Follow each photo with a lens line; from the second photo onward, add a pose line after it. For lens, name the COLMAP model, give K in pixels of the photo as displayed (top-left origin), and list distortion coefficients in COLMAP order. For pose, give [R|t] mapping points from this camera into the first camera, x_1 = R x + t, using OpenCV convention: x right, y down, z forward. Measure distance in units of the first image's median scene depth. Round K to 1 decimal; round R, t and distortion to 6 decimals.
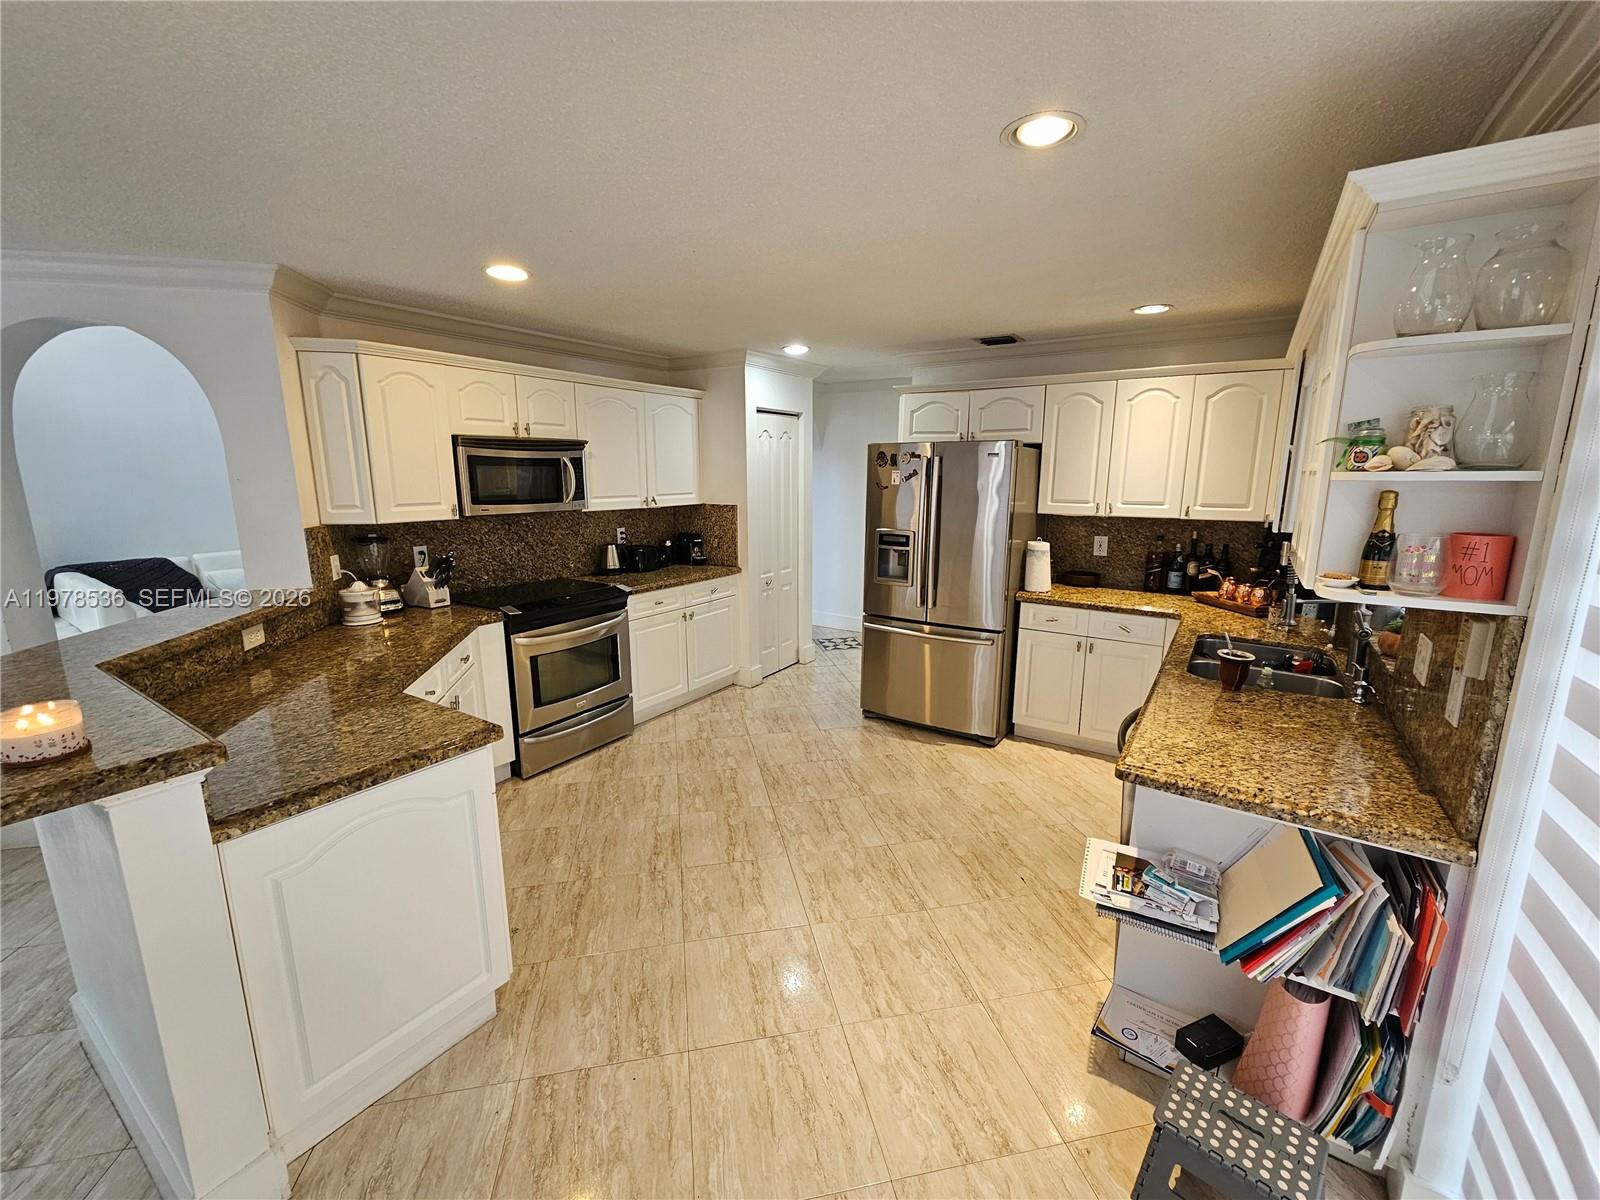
lens RADIAL K [[655.9, 0, 800.9], [0, 655.9, 598.4], [0, 0, 1]] dist [0.000302, 0.000287]
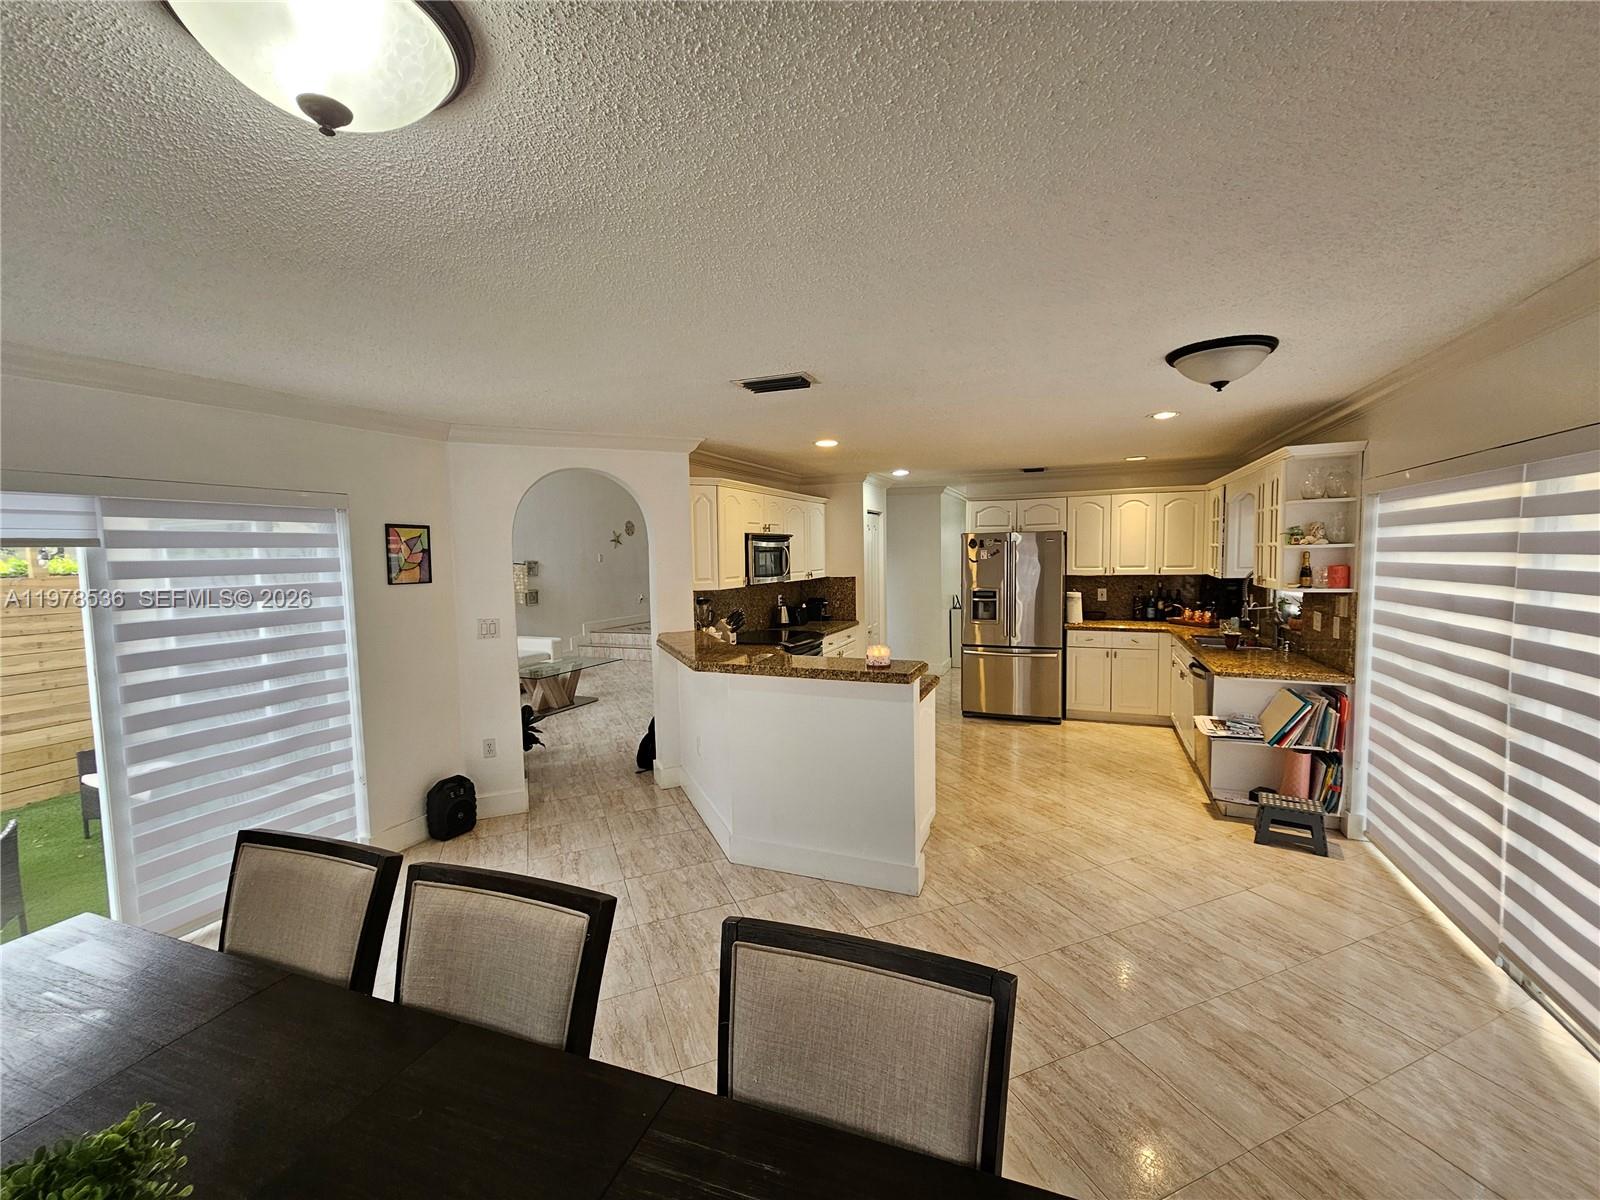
lens RADIAL K [[655.9, 0, 800.2], [0, 655.9, 600.5], [0, 0, 1]] dist [0.000302, 0.000287]
pose [[0.982313, -0.034657, 0.184011, -0.670844], [0.056743, 0.991609, -0.116155, 0.093727], [-0.178442, 0.124542, 0.976037, -0.504838]]
